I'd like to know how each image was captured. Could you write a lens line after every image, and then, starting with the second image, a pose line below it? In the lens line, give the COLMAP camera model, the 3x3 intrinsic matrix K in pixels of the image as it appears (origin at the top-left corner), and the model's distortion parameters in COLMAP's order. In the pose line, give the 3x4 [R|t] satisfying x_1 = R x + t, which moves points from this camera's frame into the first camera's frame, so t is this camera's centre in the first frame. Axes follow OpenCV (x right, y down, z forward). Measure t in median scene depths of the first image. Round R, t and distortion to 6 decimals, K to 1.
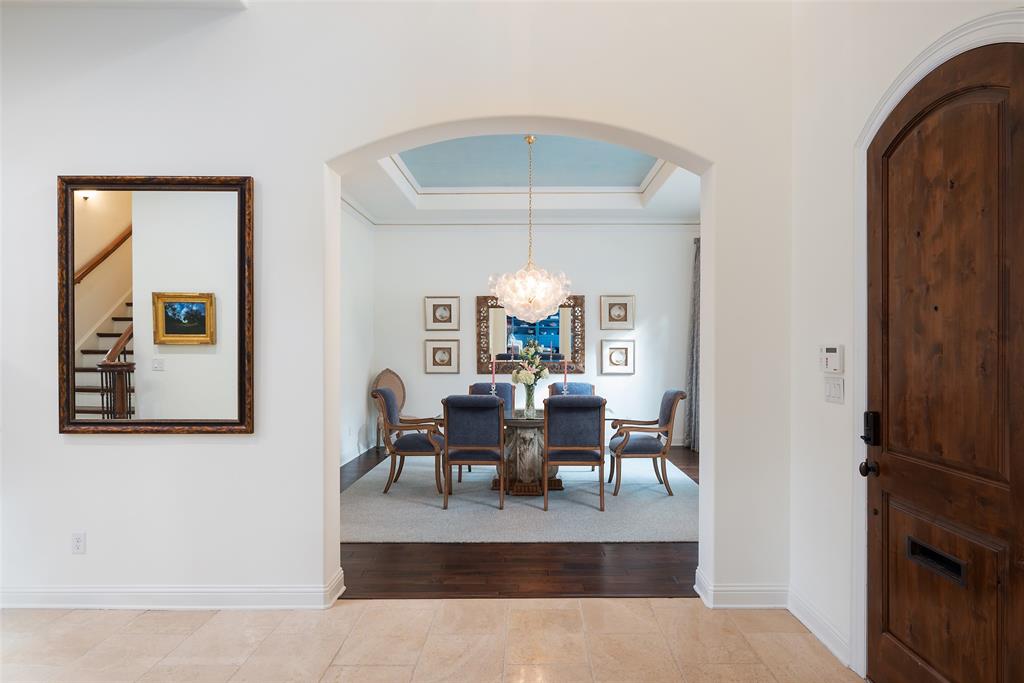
lens RADIAL K [[654.6, 0, 522.1], [0, 654.6, 341.7], [0, 0, 1]] dist [-0.003993, -0.000098]
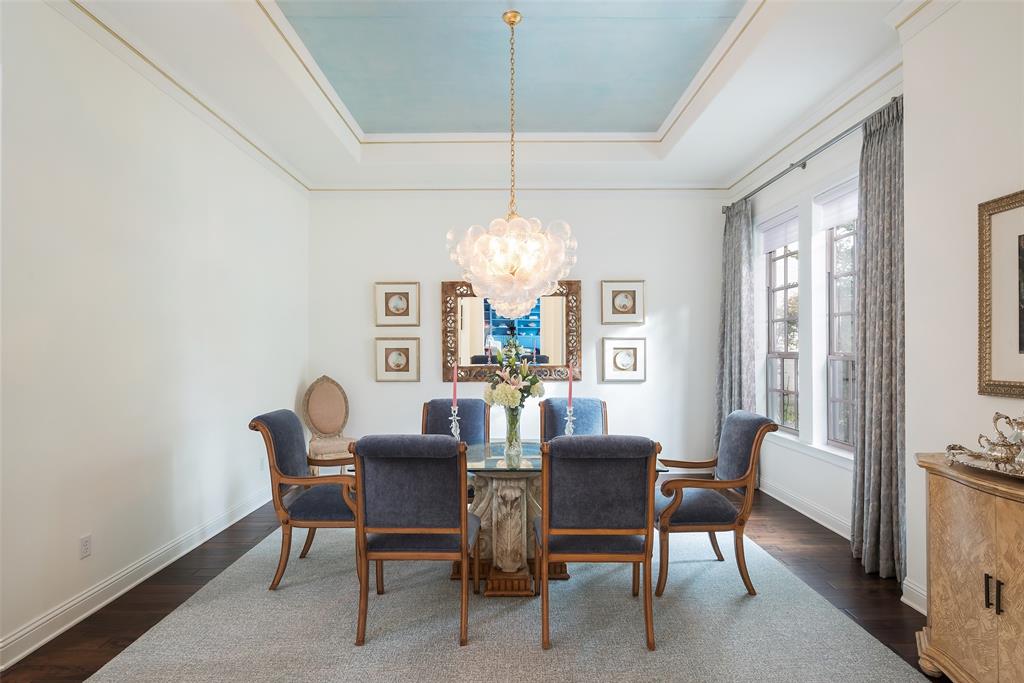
lens RADIAL K [[505.2, 0, 506.6], [0, 505.2, 345.9], [0, 0, 1]] dist [0.001774, 0.000060]
pose [[0.999929, -0.003432, 0.011372, 0.000323], [0.003417, 0.999993, 0.001358, 0.006069], [-0.011377, -0.001319, 0.999934, 0.404642]]
